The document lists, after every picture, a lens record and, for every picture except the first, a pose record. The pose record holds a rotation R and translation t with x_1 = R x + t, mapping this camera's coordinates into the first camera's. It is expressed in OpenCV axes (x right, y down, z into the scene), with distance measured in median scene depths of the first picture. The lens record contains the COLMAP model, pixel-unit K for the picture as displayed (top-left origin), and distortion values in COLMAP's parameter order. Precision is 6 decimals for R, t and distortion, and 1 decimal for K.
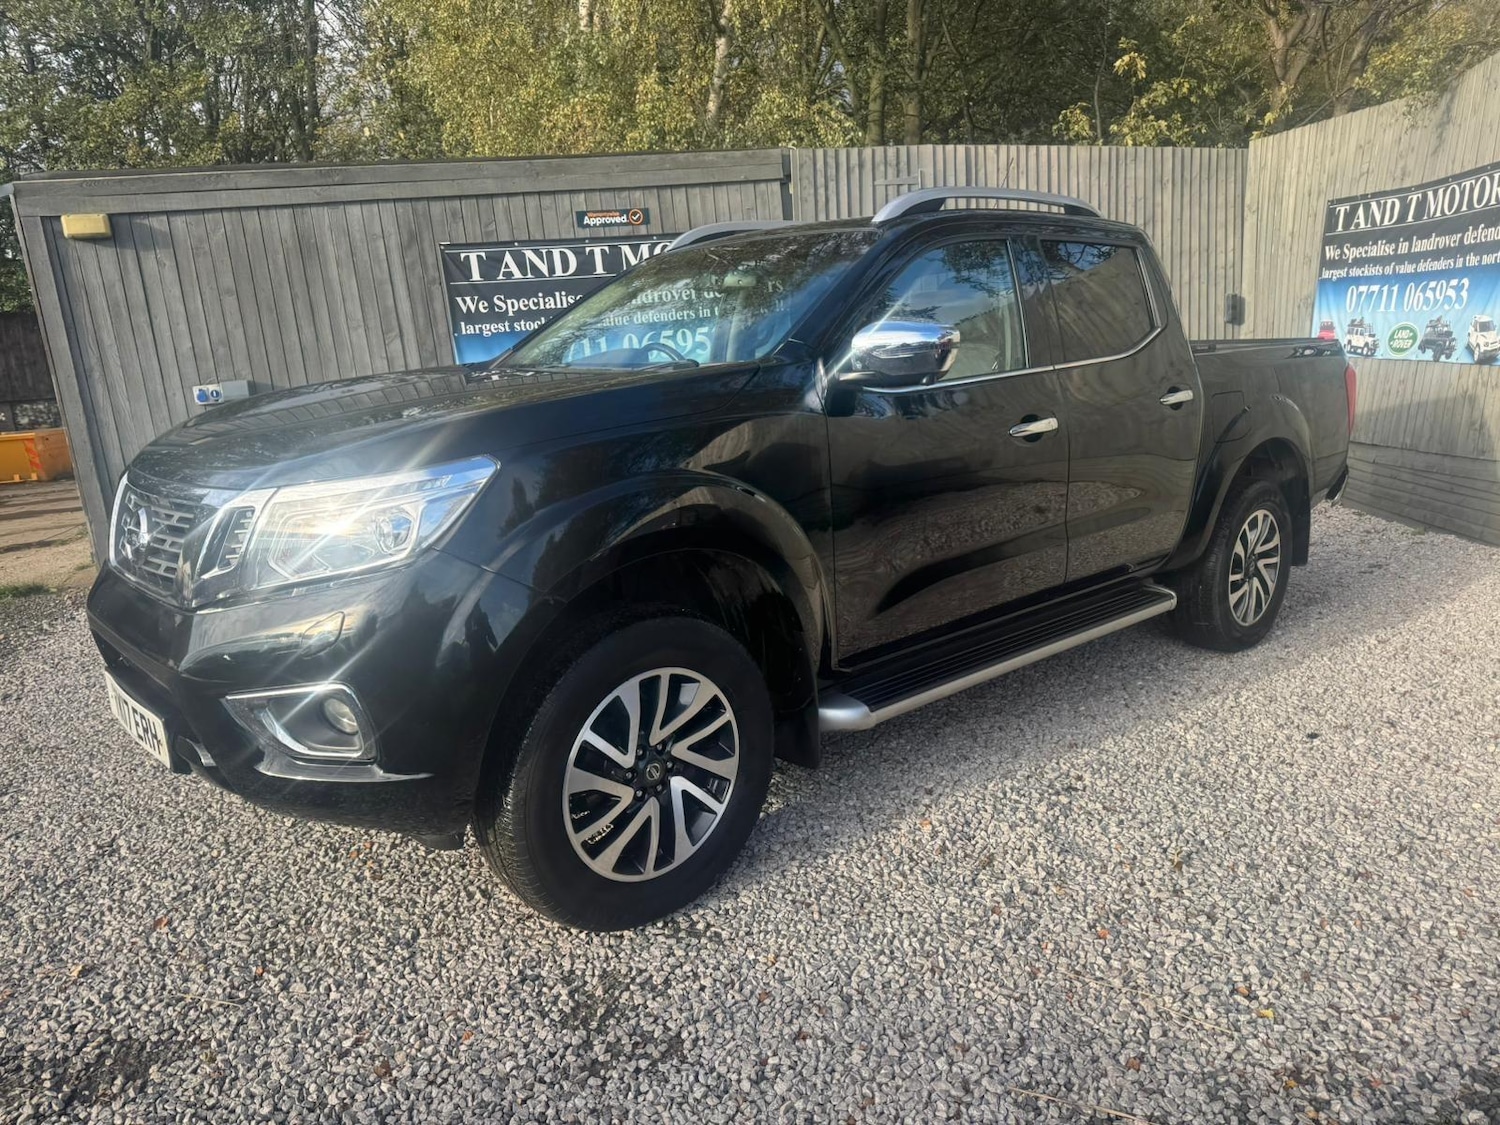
lens RADIAL K [[1042.8, 0, 750.0], [0, 1042.8, 562.5], [0, 0, 1]] dist [0.081563, -0.104640]
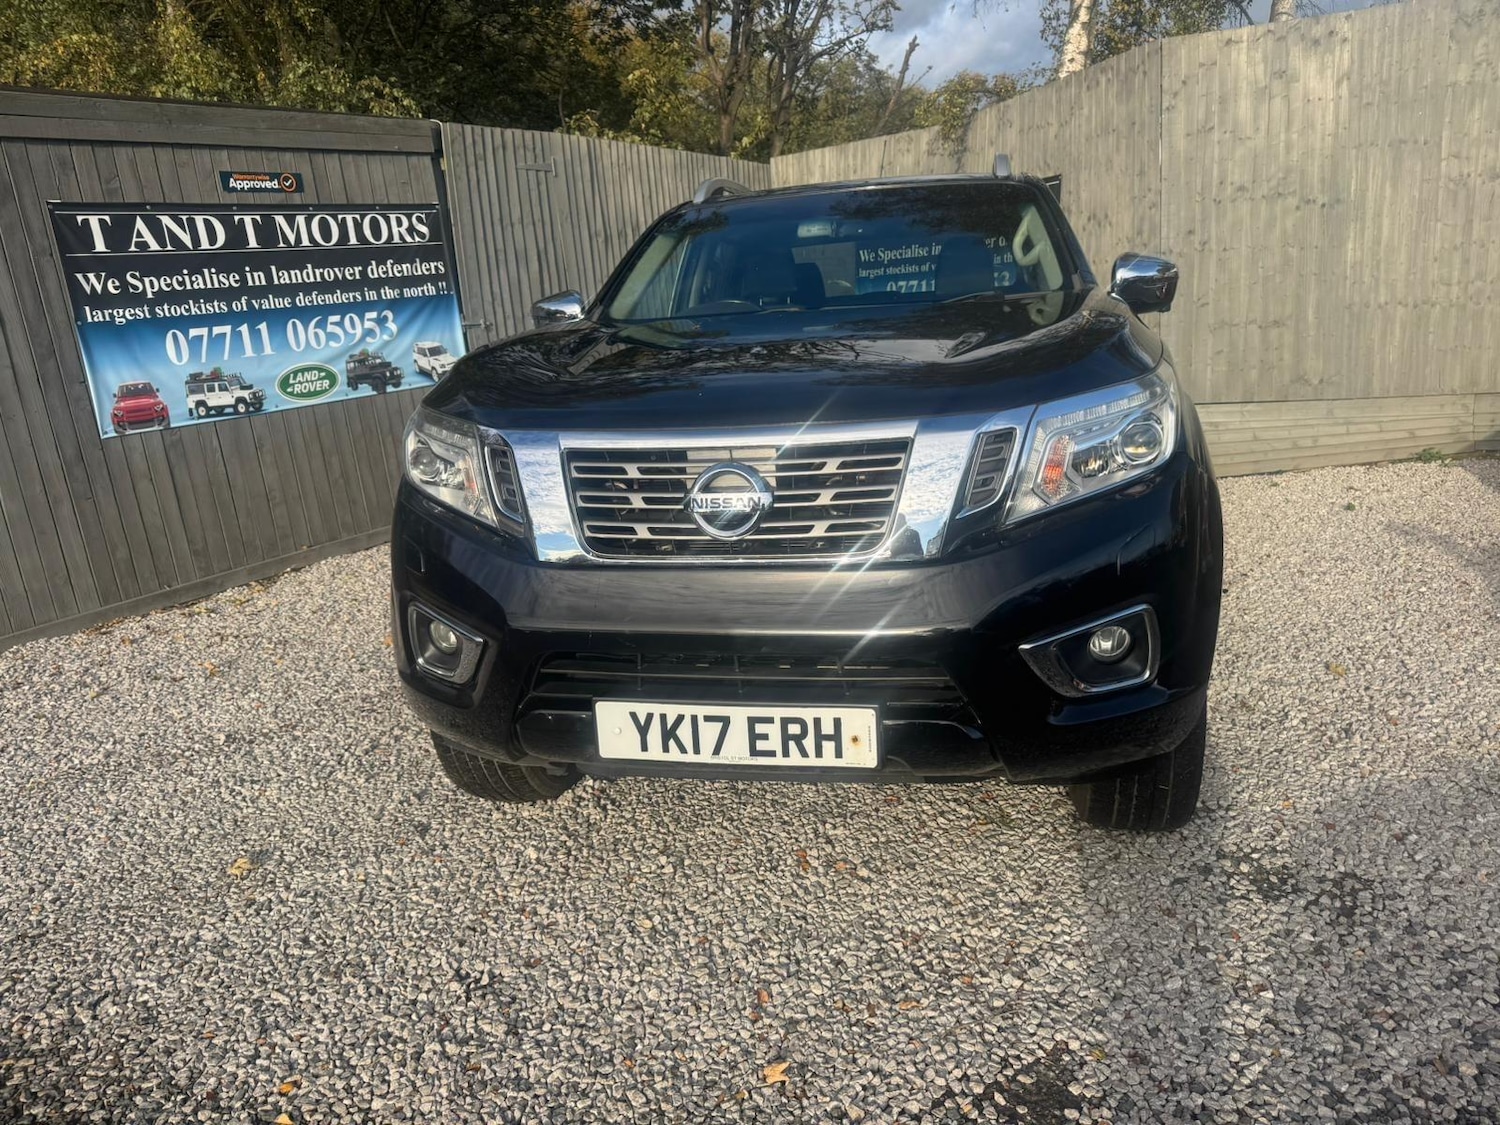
lens RADIAL K [[1064.0, 0, 745.2], [0, 1064.0, 531.8], [0, 0, 1]] dist [0.024895, -0.027920]
pose [[0.812494, -0.125409, 0.569321, -0.343332], [0.149971, 0.988683, 0.003758, -0.000862], [-0.563349, 0.082328, 0.822107, 0.116529]]
